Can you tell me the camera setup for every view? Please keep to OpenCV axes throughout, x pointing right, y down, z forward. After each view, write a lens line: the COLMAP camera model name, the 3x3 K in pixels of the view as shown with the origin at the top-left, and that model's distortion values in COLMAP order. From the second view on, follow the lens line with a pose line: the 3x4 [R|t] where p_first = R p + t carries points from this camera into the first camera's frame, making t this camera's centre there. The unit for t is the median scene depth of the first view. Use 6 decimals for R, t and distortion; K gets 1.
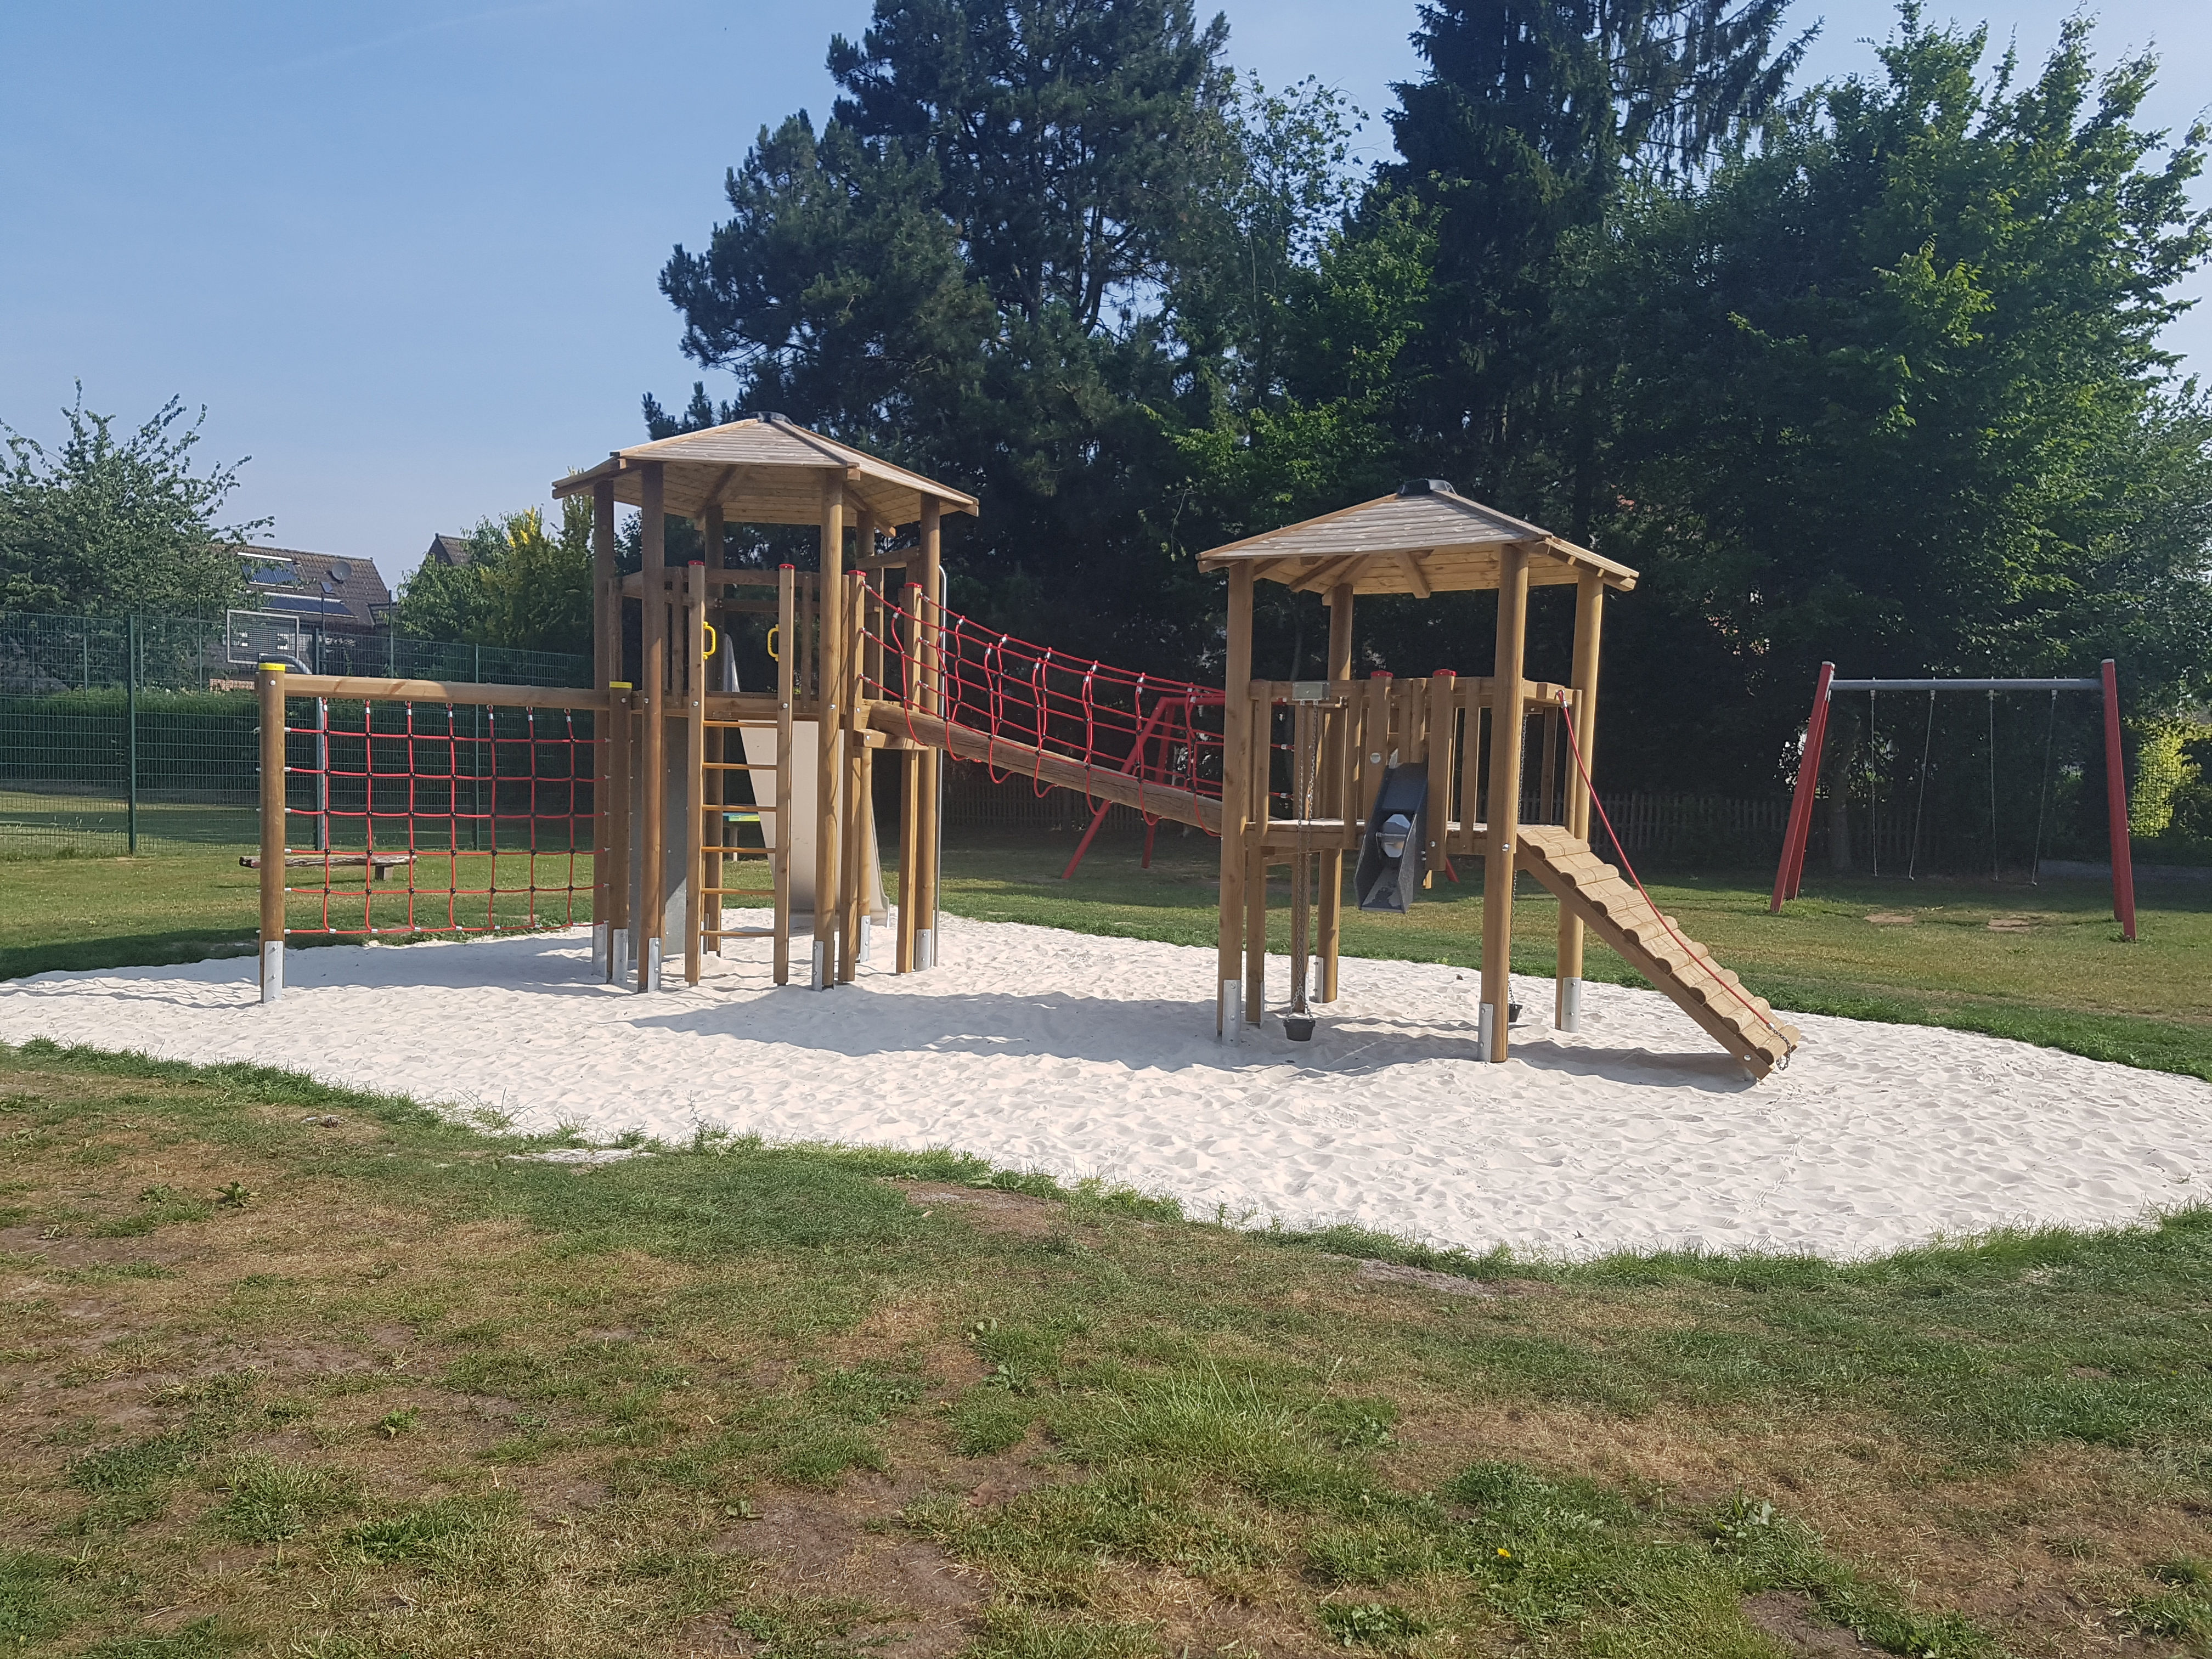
lens RADIAL K [[1682.0, 0, 1062.0], [0, 1682.0, 821.7], [0, 0, 1]] dist [0.198181, -0.377376]
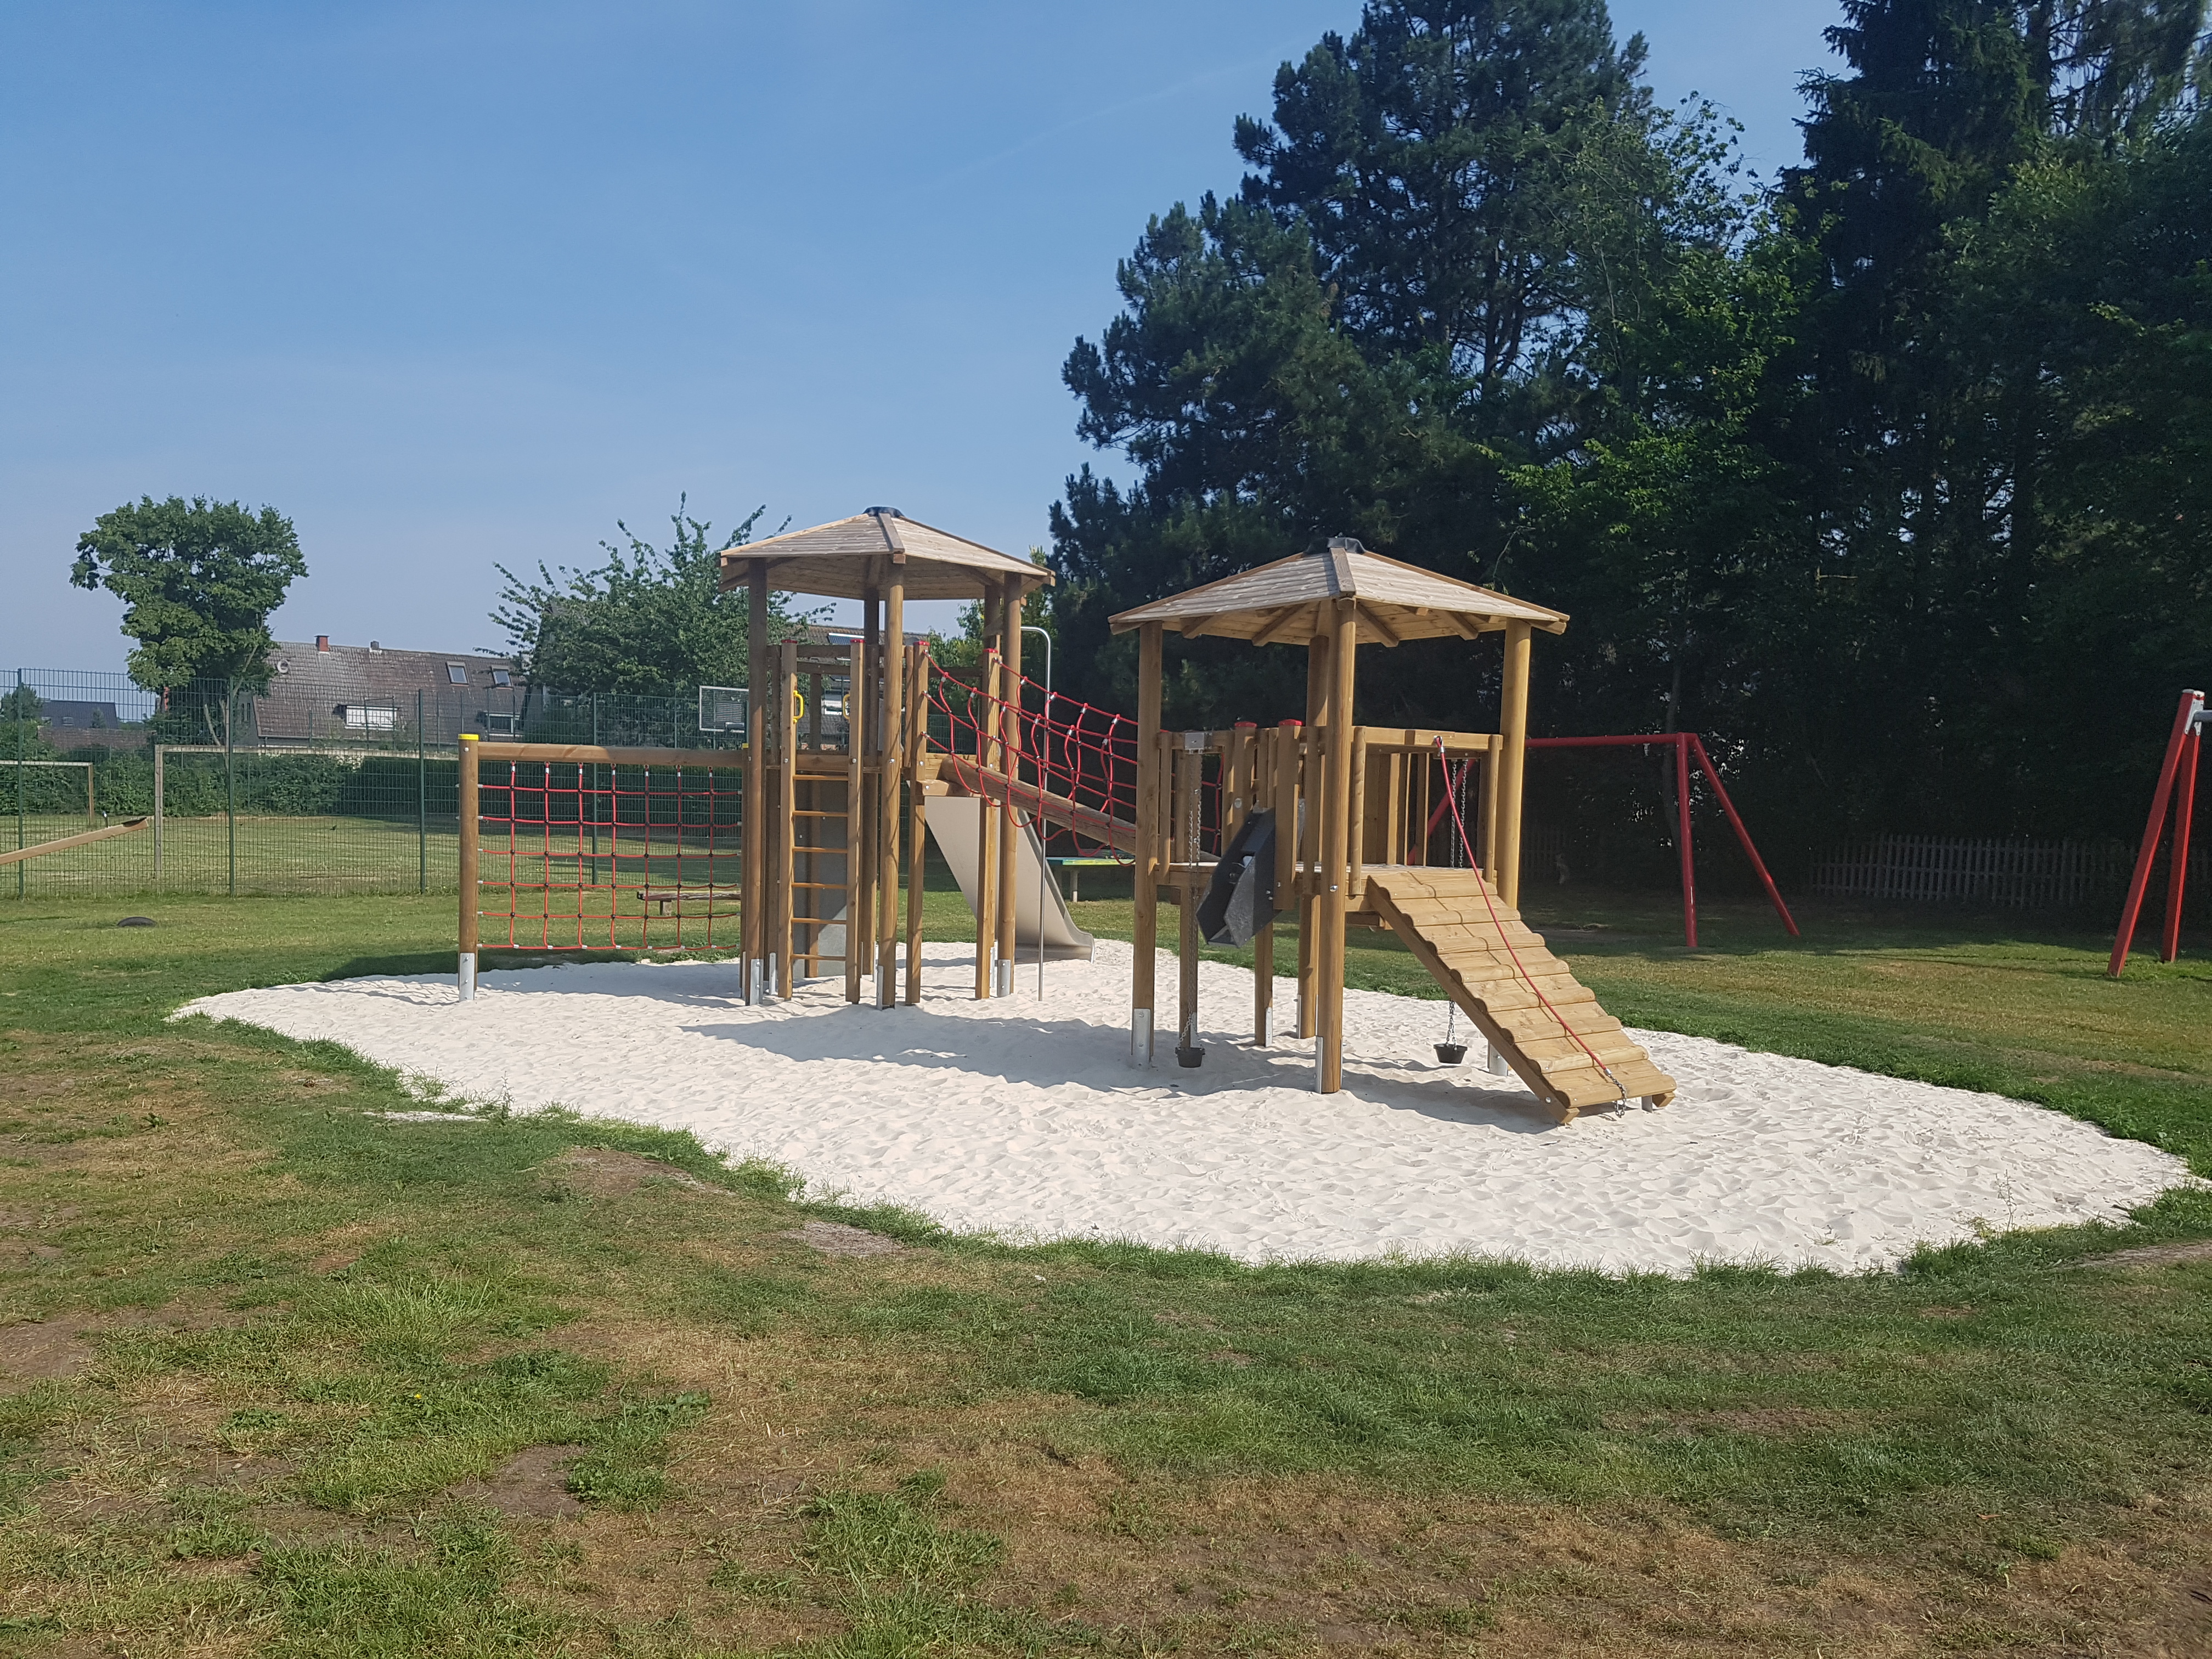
lens RADIAL K [[1671.7, 0, 1100.4], [0, 1671.7, 885.8], [0, 0, 1]] dist [0.192409, -0.373170]
pose [[0.937675, 0.010386, -0.347359, 0.379048], [-0.007306, 0.999922, 0.010175, 0.003309], [0.347438, -0.007003, 0.937677, -0.016048]]
